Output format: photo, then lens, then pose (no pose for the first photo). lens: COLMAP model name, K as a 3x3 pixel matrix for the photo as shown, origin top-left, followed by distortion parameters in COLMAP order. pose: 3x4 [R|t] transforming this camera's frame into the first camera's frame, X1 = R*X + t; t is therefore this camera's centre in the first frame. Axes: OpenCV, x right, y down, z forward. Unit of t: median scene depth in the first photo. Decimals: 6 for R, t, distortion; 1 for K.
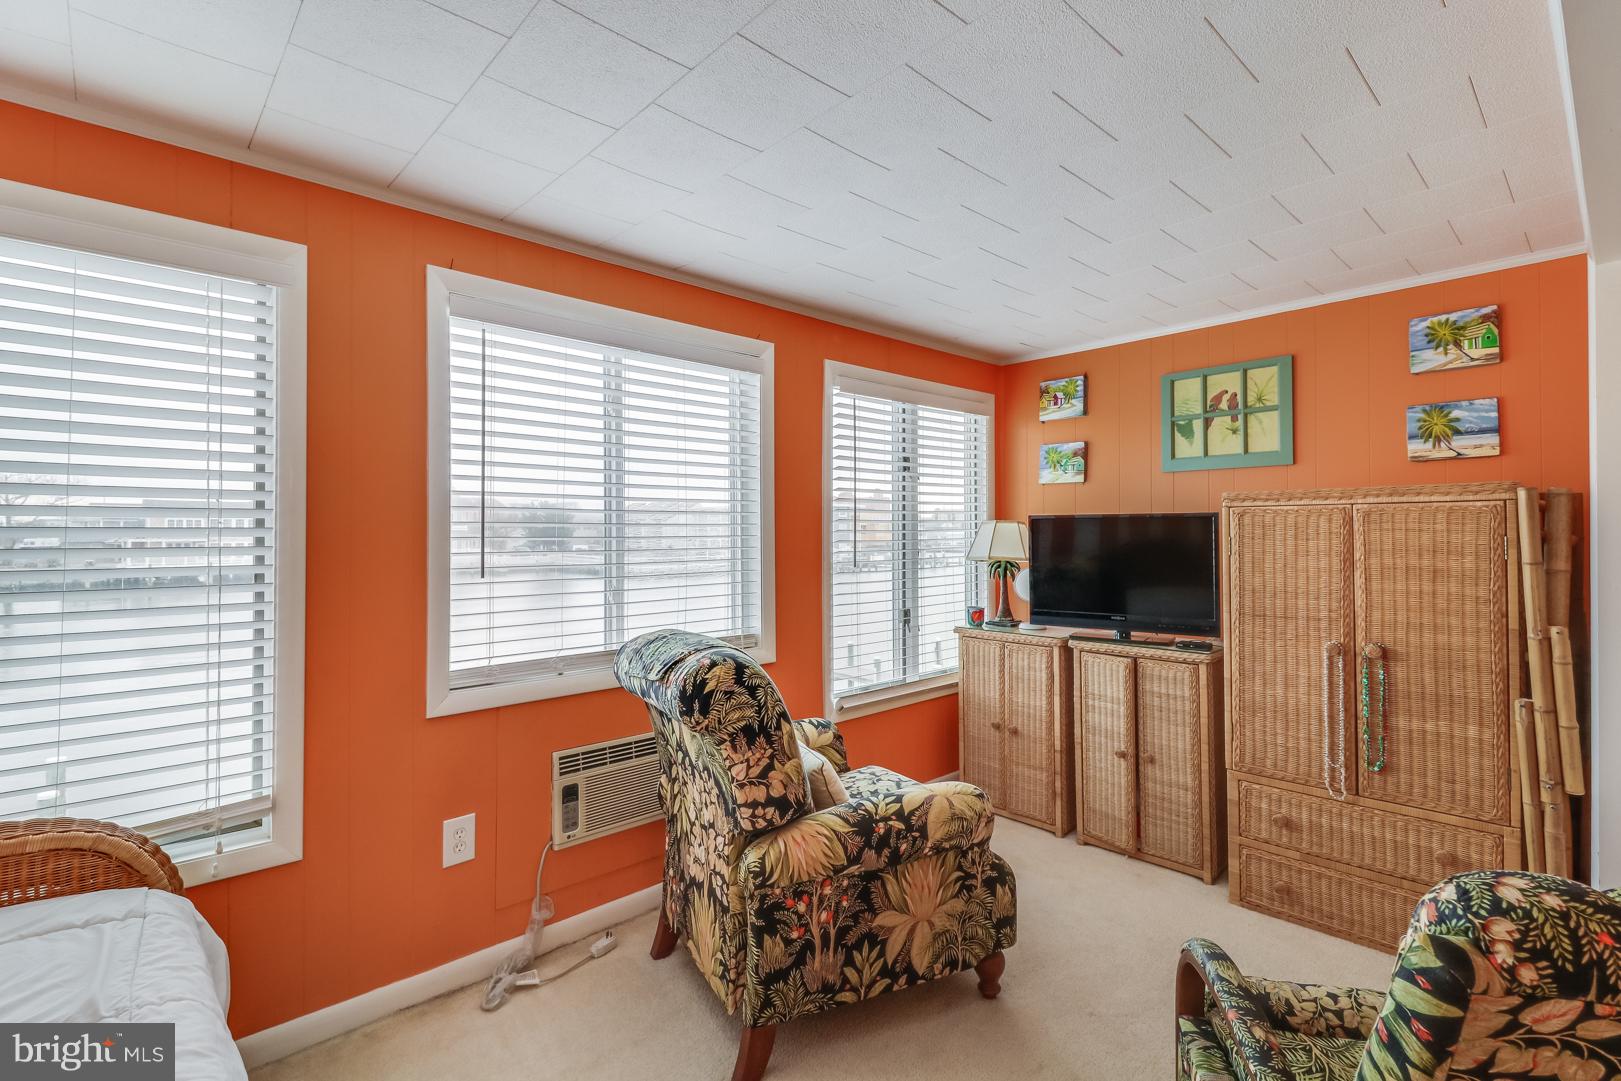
lens RADIAL K [[753.7, 0, 814.5], [0, 753.7, 527.9], [0, 0, 1]] dist [0.015975, -0.012066]
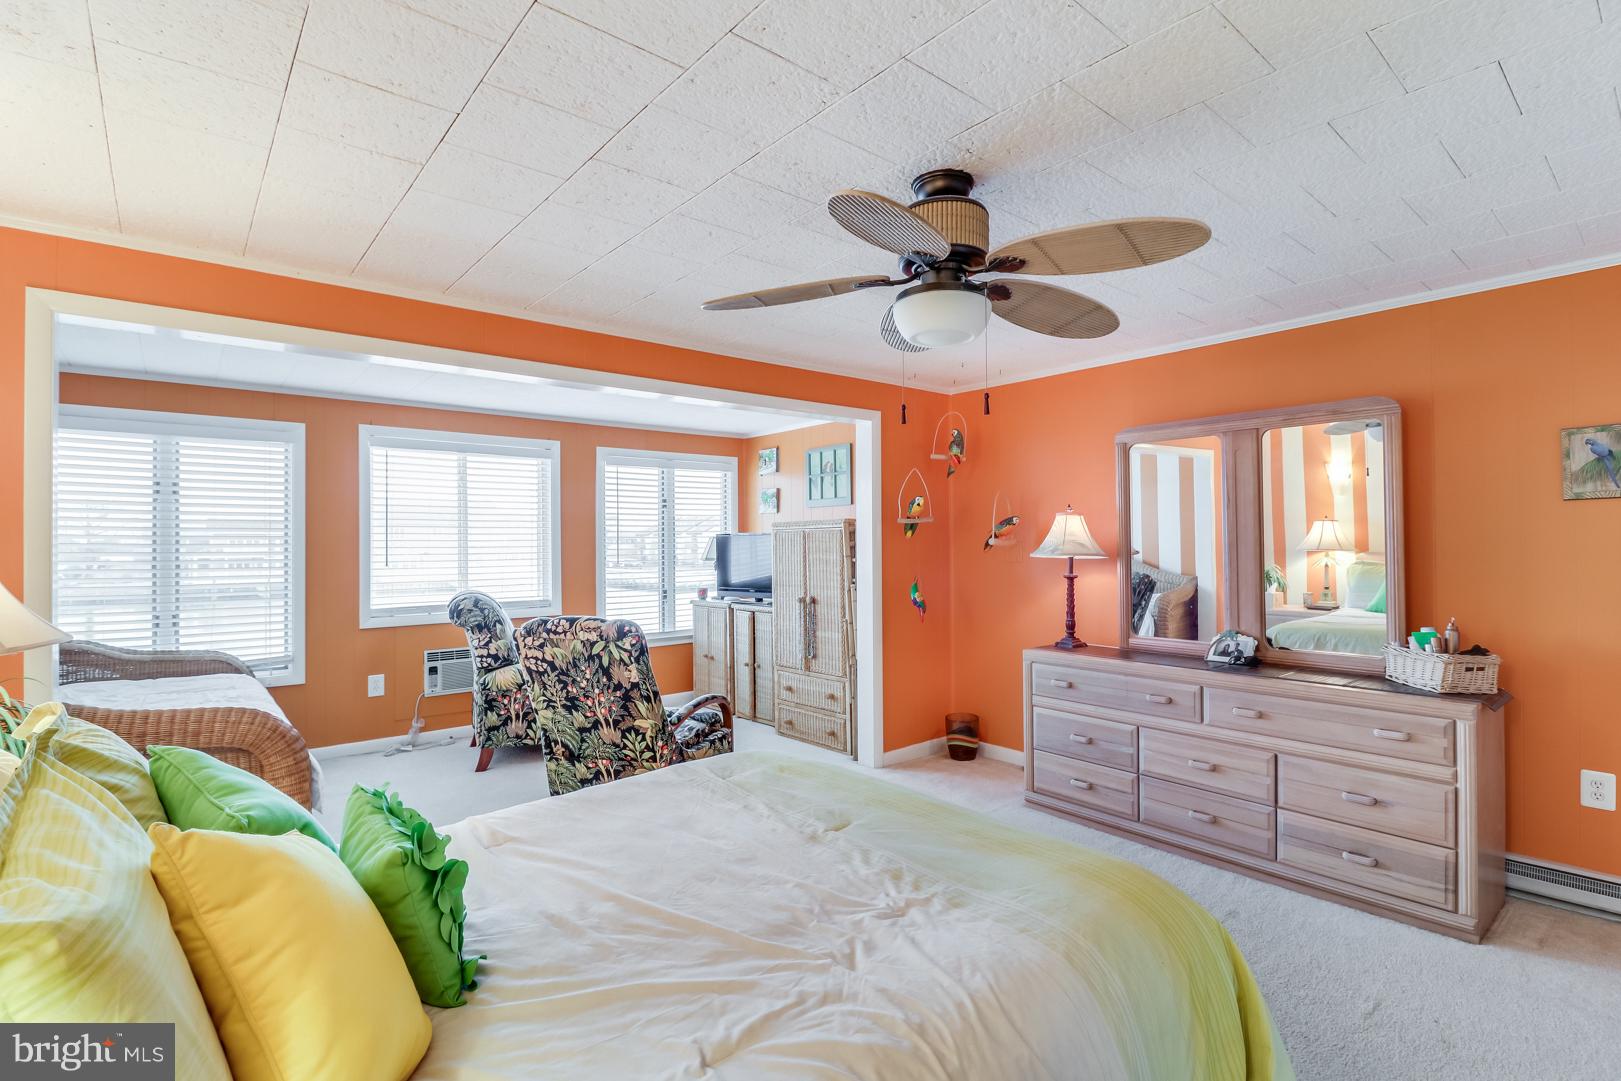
lens RADIAL K [[778.7, 0, 837.7], [0, 778.7, 540.6], [0, 0, 1]] dist [0.000196, -0.014617]
pose [[0.999224, -0.006793, -0.038806, 0.904654], [0.006815, 0.999977, 0.000419, 0.000225], [0.038802, -0.000683, 0.999247, -1.131900]]
